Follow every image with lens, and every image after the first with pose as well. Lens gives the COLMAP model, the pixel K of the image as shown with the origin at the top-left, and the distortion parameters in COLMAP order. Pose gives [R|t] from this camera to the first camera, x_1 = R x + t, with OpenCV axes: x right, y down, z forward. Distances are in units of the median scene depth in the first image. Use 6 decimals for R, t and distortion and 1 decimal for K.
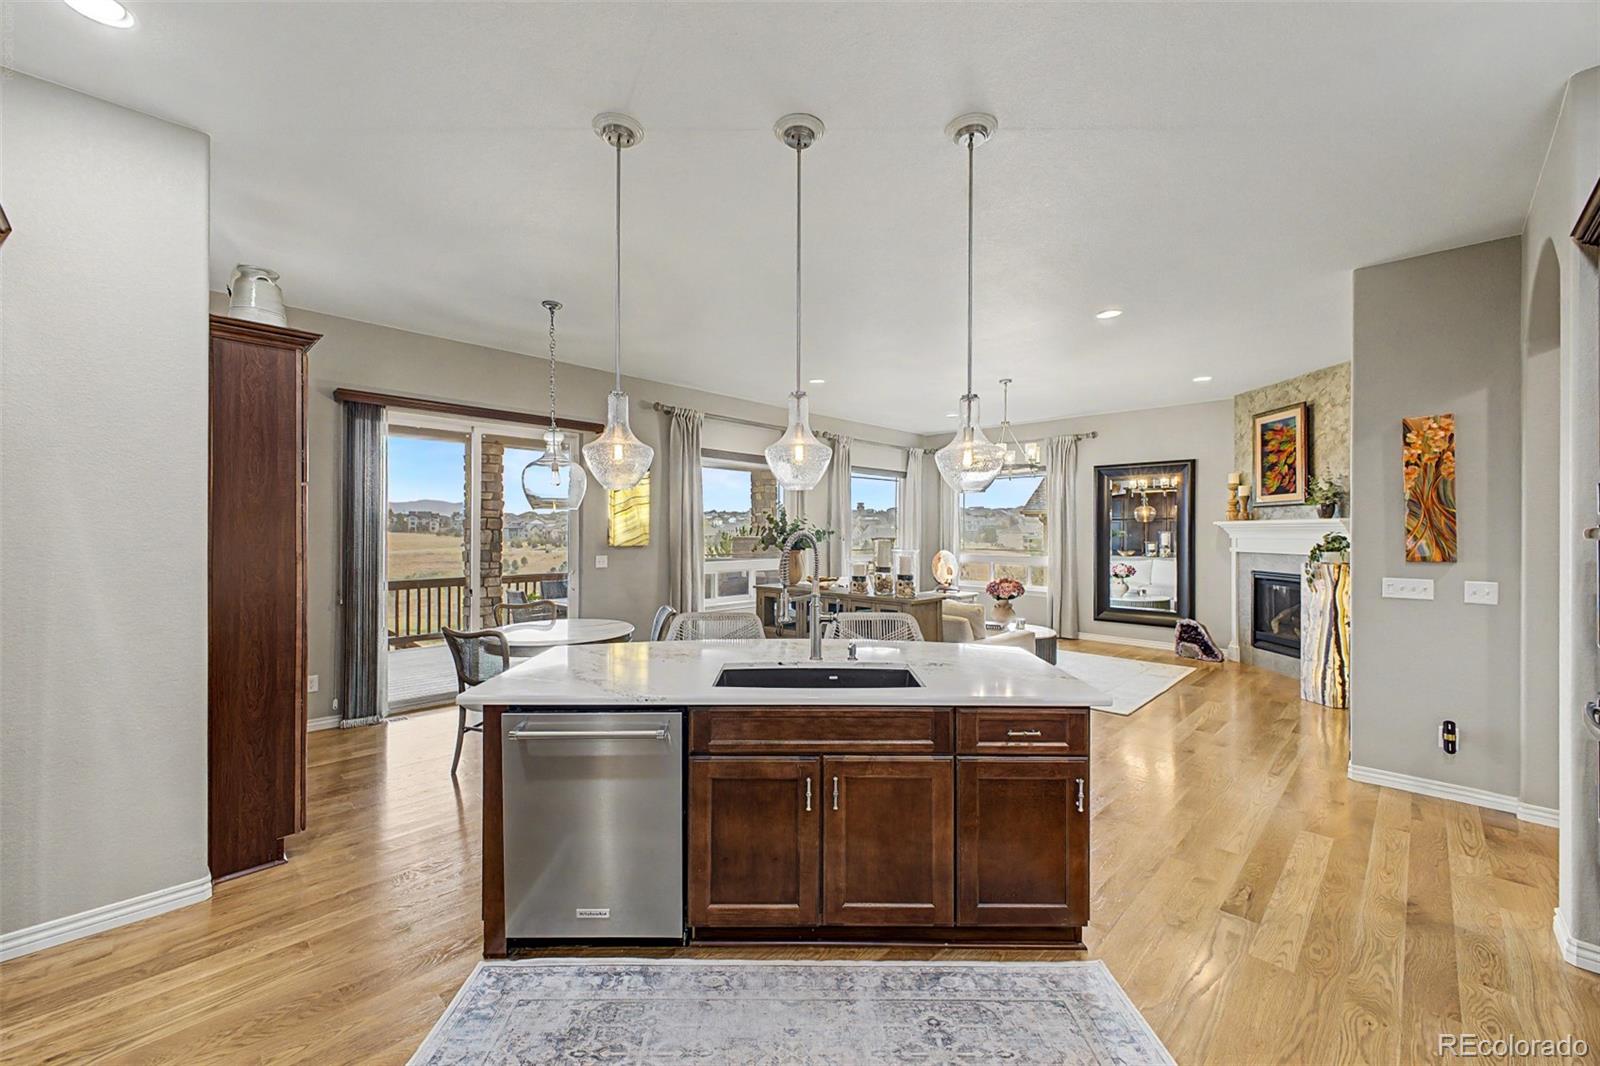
lens RADIAL K [[628.6, 0, 800.4], [0, 628.6, 532.2], [0, 0, 1]] dist [0.018012, -0.003787]
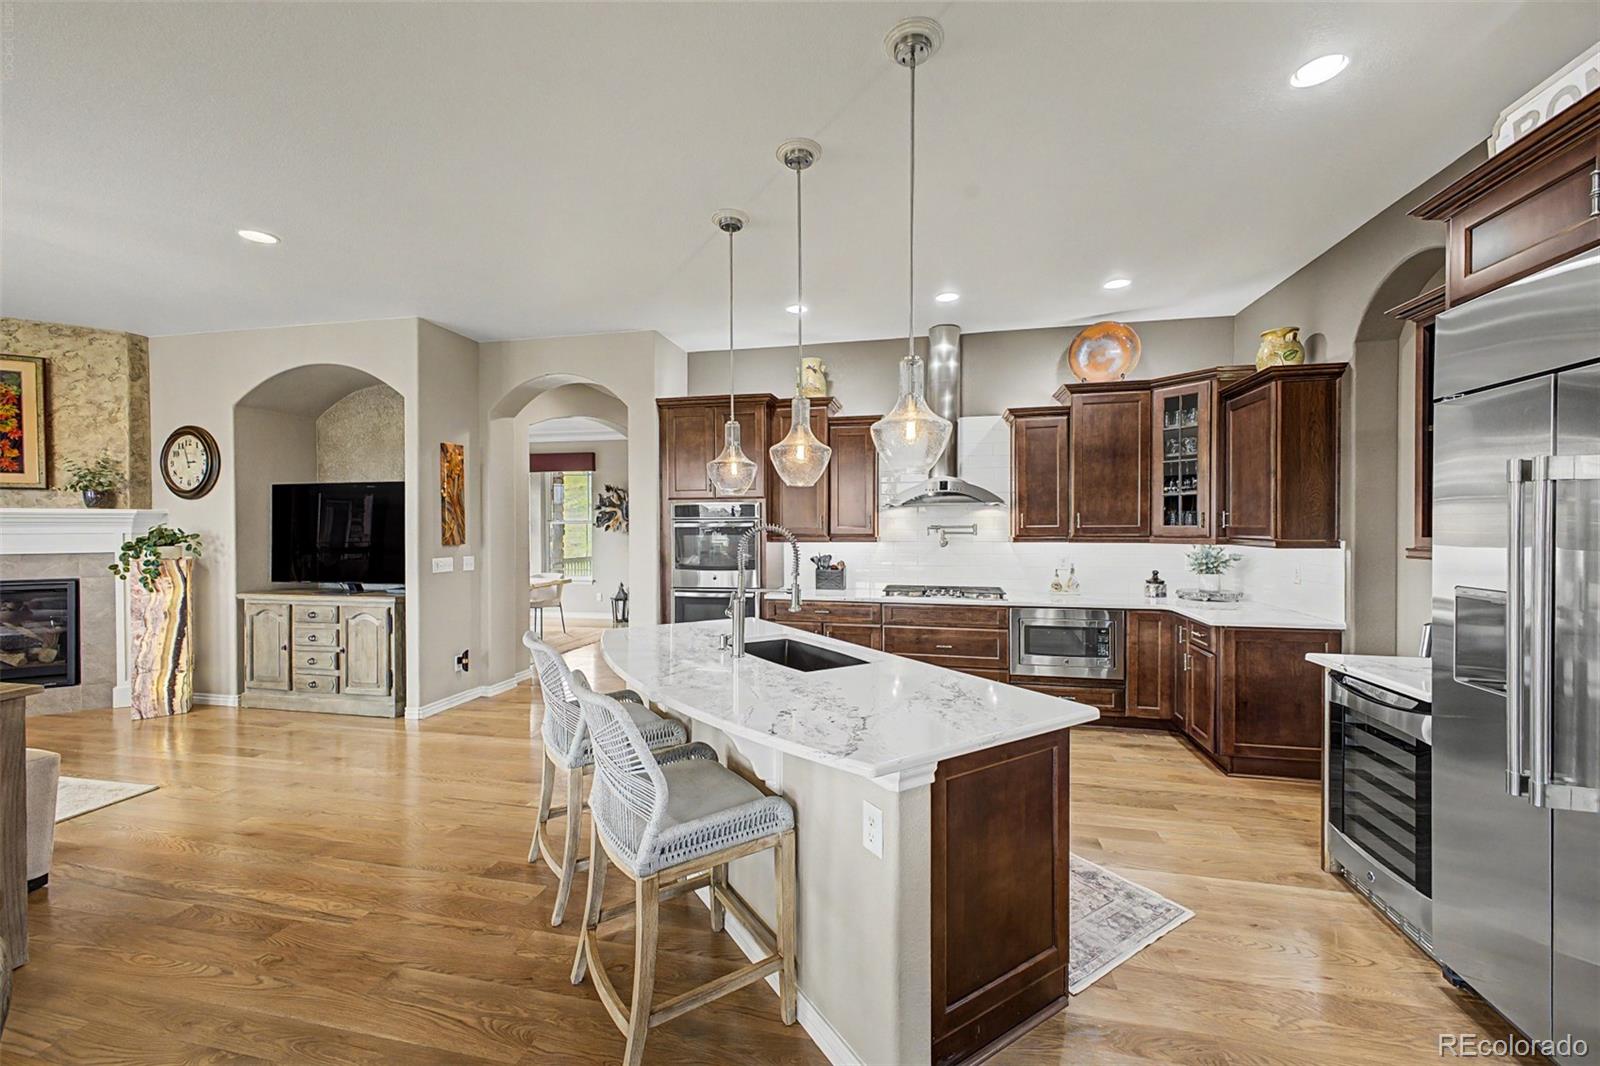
lens RADIAL K [[628.6, 0, 797.9], [0, 628.6, 535.3], [0, 0, 1]] dist [0.018012, -0.003787]
pose [[-0.523262, -0.011460, 0.852095, -0.330026], [0.002359, 0.999886, 0.014896, 0.002923], [-0.852169, 0.009804, -0.523175, 0.559925]]
